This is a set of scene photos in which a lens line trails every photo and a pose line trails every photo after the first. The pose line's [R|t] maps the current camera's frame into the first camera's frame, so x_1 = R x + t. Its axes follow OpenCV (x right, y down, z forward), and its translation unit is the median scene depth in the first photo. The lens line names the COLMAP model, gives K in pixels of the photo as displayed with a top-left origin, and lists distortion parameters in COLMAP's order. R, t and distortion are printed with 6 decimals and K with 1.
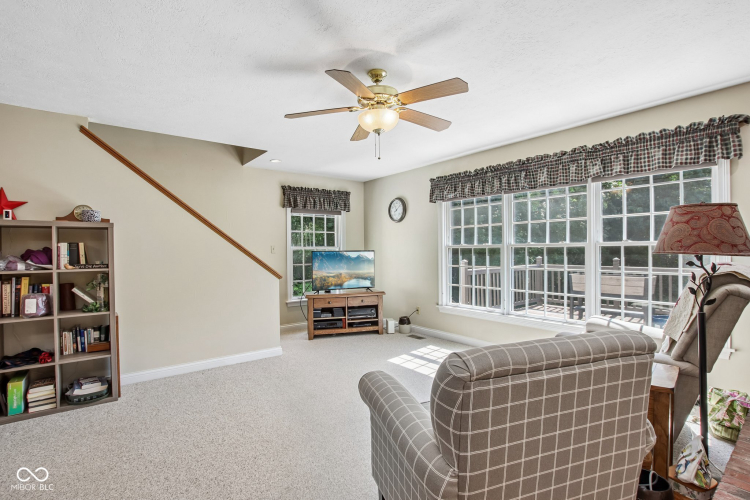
lens RADIAL K [[362.4, 0, 375.2], [0, 362.4, 263.1], [0, 0, 1]] dist [-0.001627, -0.000260]
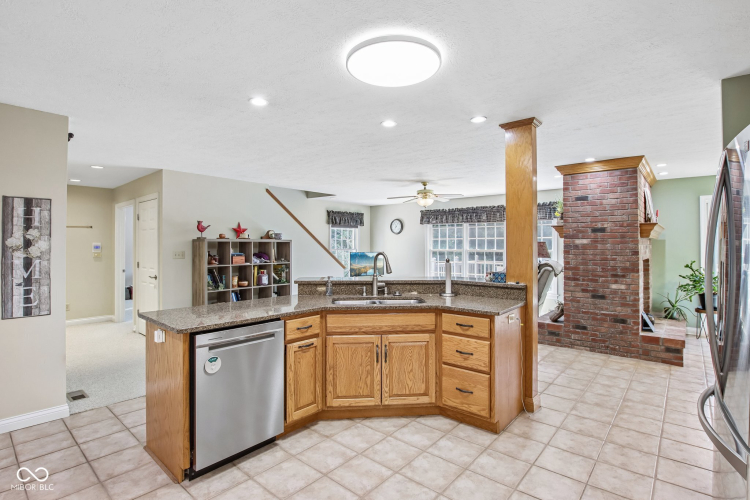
lens RADIAL K [[362.4, 0, 375.2], [0, 362.4, 263.1], [0, 0, 1]] dist [-0.001627, -0.000260]
pose [[0.983539, -0.000217, 0.180696, -0.396487], [-0.001991, 0.999926, 0.012037, -0.004077], [-0.180685, -0.012198, 0.983465, -0.697942]]
